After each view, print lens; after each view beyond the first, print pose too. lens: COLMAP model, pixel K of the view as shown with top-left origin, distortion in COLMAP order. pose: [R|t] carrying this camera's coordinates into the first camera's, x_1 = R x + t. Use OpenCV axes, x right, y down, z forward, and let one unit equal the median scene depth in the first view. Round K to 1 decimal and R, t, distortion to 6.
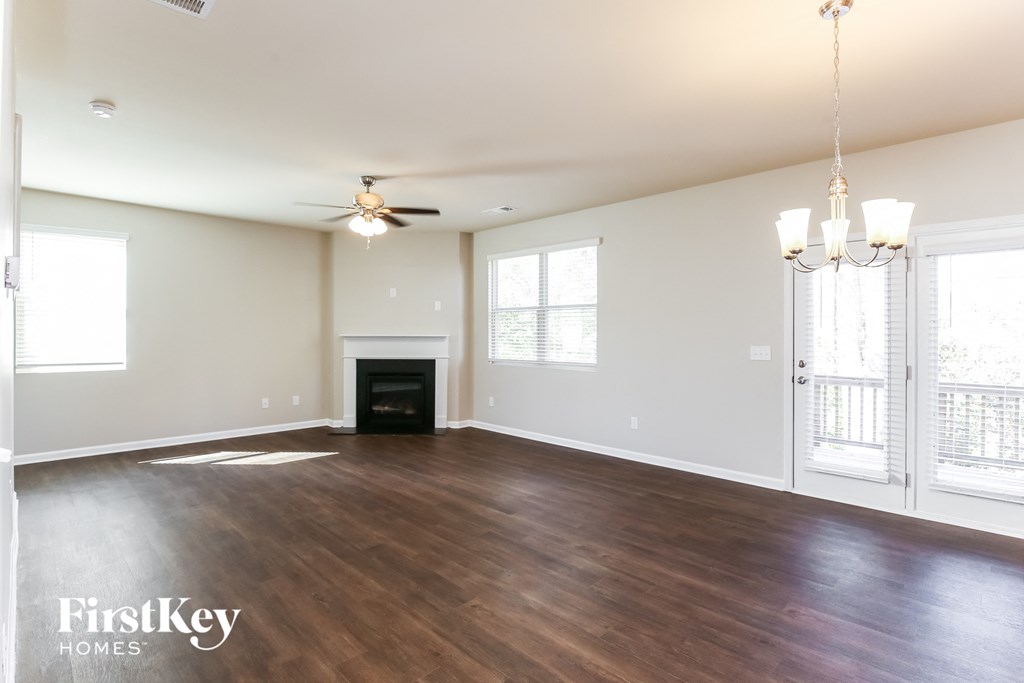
lens RADIAL K [[501.5, 0, 518.7], [0, 501.5, 328.7], [0, 0, 1]] dist [-0.021560, -0.000351]
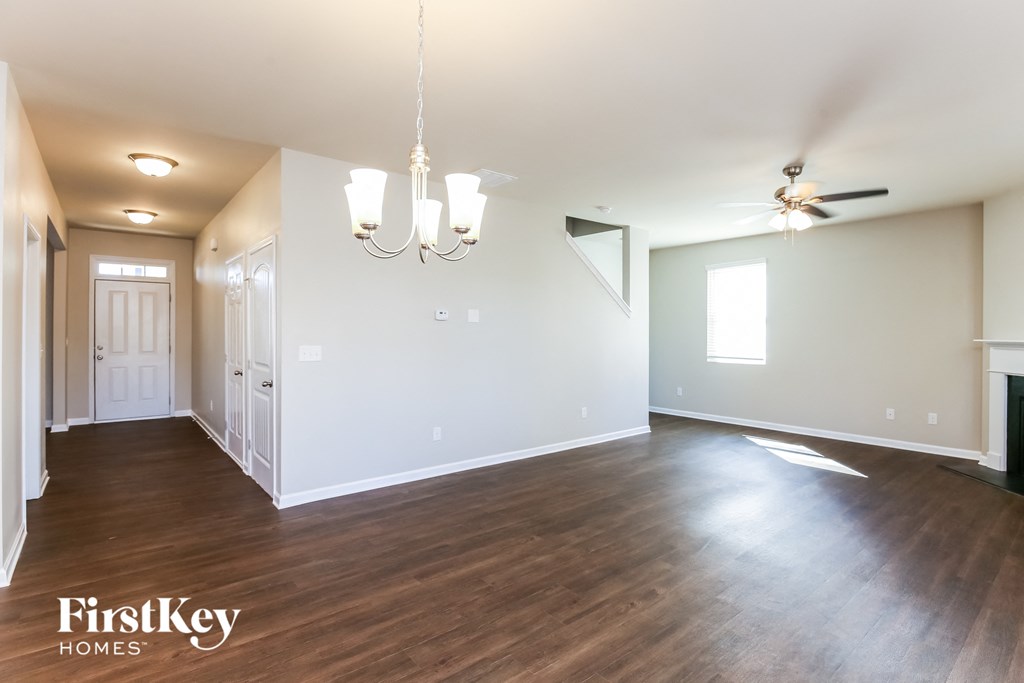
lens RADIAL K [[501.5, 0, 518.7], [0, 501.5, 328.7], [0, 0, 1]] dist [-0.021560, -0.000351]
pose [[-0.094459, -0.001314, -0.995528, 1.162716], [-0.001791, 0.999998, -0.001150, -0.015050], [0.995527, 0.001674, -0.094461, 0.992043]]
